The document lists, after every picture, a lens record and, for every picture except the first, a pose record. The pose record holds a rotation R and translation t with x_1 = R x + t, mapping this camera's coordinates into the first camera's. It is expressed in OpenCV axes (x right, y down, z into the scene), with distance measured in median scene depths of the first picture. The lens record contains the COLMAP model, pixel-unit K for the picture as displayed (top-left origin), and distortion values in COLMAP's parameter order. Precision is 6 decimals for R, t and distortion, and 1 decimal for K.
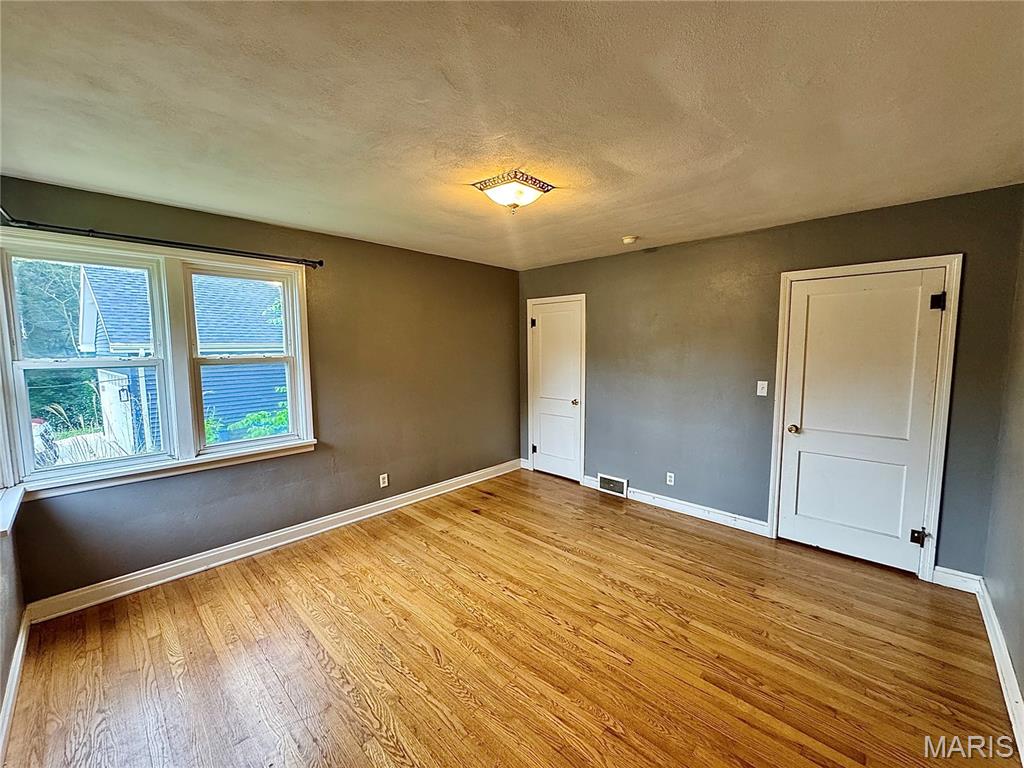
lens RADIAL K [[409.1, 0, 512.0], [0, 409.1, 384.0], [0, 0, 1]] dist [-0.001665, -0.000350]
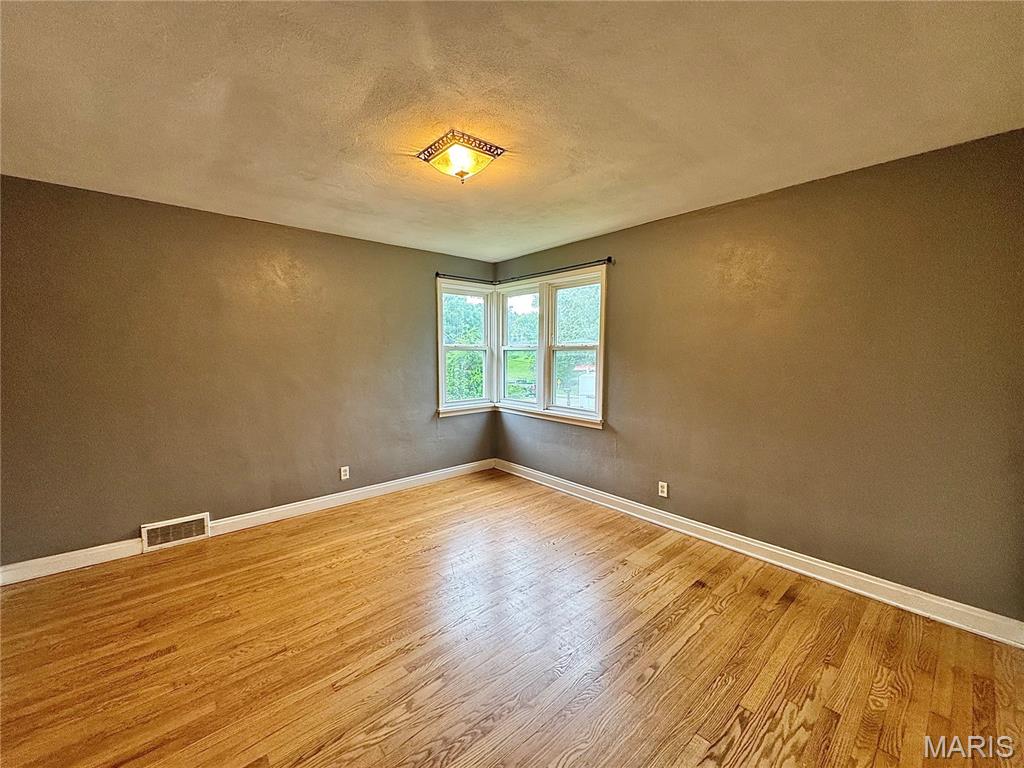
lens RADIAL K [[409.1, 0, 512.0], [0, 409.1, 384.0], [0, 0, 1]] dist [-0.001665, -0.000350]
pose [[-0.084911, 0.084342, -0.992813, 0.650728], [-0.094378, 0.991250, 0.092281, -0.042039], [0.991909, 0.101535, -0.076208, 0.842368]]
